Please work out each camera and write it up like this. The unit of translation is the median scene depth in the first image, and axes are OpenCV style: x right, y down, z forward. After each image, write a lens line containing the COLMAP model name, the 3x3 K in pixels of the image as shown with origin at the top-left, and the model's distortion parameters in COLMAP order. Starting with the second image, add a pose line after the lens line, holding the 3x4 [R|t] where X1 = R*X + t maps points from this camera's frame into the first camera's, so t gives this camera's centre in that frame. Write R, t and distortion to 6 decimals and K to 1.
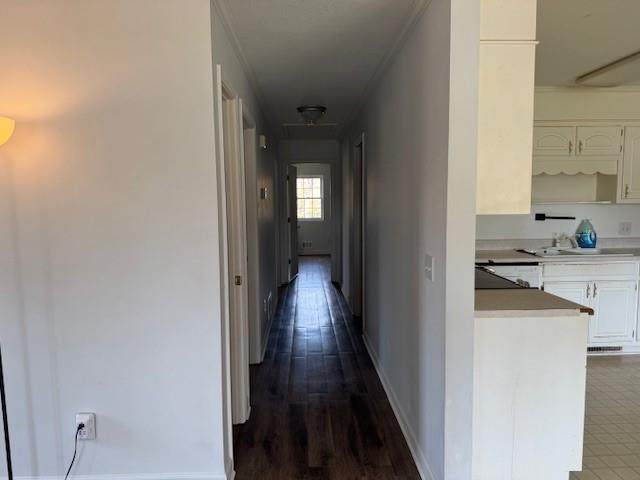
lens RADIAL K [[453.3, 0, 317.7], [0, 453.3, 239.5], [0, 0, 1]] dist [-0.001041, -0.011504]
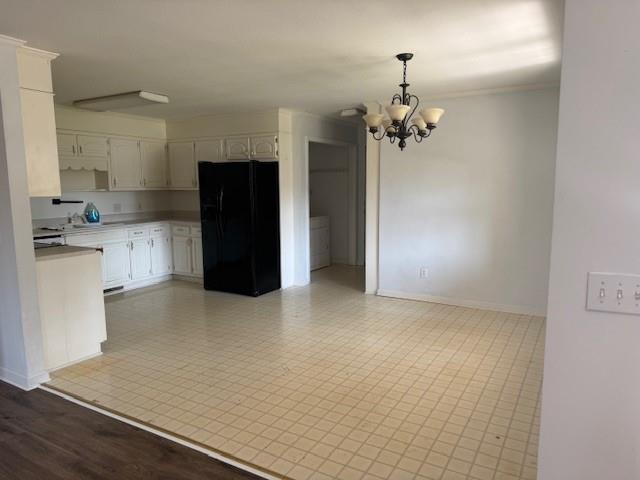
lens RADIAL K [[453.3, 0, 321.9], [0, 453.3, 244.1], [0, 0, 1]] dist [-0.001041, -0.011504]
pose [[0.527758, -0.105391, 0.842831, -0.232646], [0.077587, 0.994106, 0.075725, 0.034995], [-0.845844, 0.025428, 0.532824, -0.362382]]
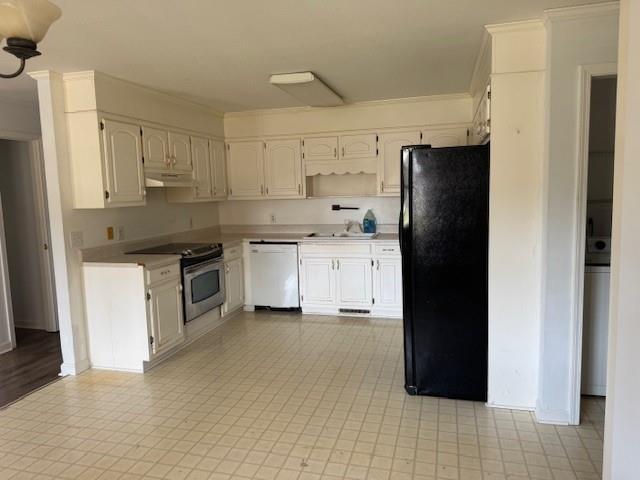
lens RADIAL K [[429.2, 0, 323.2], [0, 429.2, 239.3], [0, 0, 1]] dist [0.001558, -0.001095]
pose [[0.956021, 0.015772, -0.292874, 0.882702], [-0.007455, 0.999537, 0.029490, 0.004300], [0.293204, -0.026010, 0.955696, -0.173968]]
